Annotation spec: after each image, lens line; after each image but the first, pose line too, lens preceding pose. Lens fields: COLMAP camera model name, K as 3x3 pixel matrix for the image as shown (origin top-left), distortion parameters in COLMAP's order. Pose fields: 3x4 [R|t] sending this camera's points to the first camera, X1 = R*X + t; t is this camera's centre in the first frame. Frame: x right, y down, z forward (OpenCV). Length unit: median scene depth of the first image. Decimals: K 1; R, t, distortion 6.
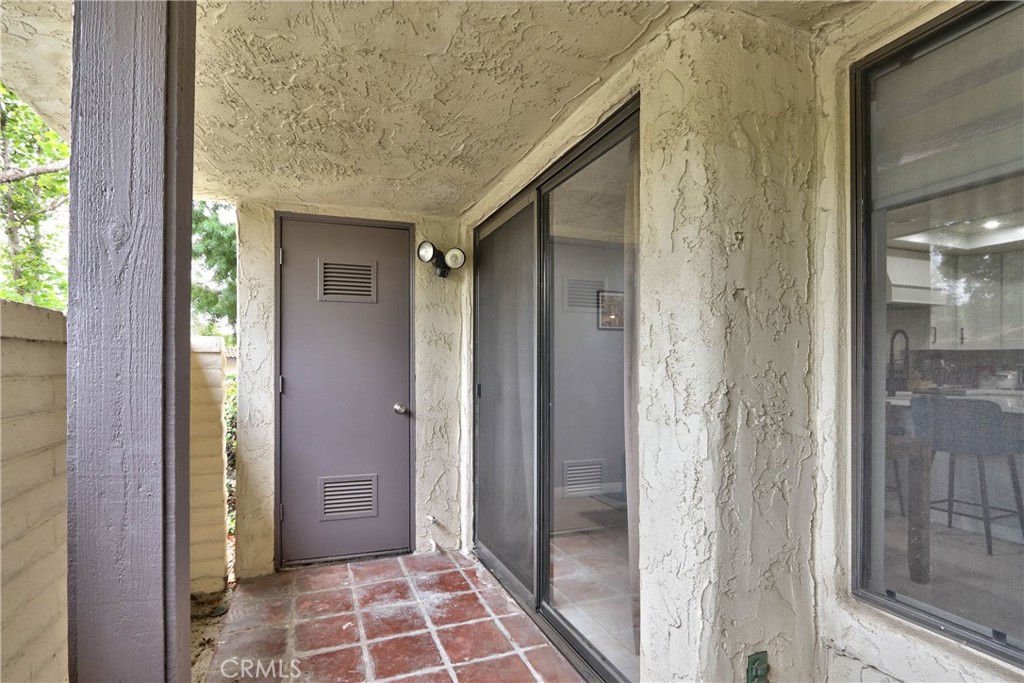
lens RADIAL K [[514.2, 0, 511.0], [0, 514.2, 365.3], [0, 0, 1]] dist [-0.001214, 0.000130]
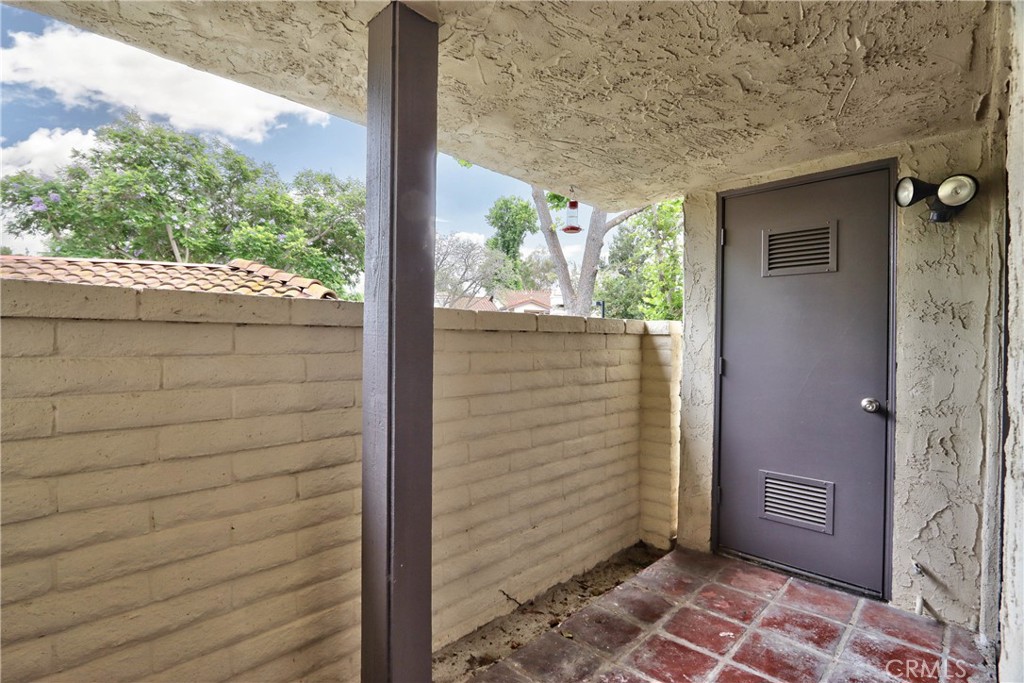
lens RADIAL K [[506.4, 0, 512.0], [0, 506.4, 341.5], [0, 0, 1]] dist [-0.000923, -0.000445]
pose [[0.426521, 0.002278, -0.904475, 0.265850], [-0.010696, 0.999940, -0.002526, -0.003716], [0.904414, 0.010751, 0.426520, 0.220236]]
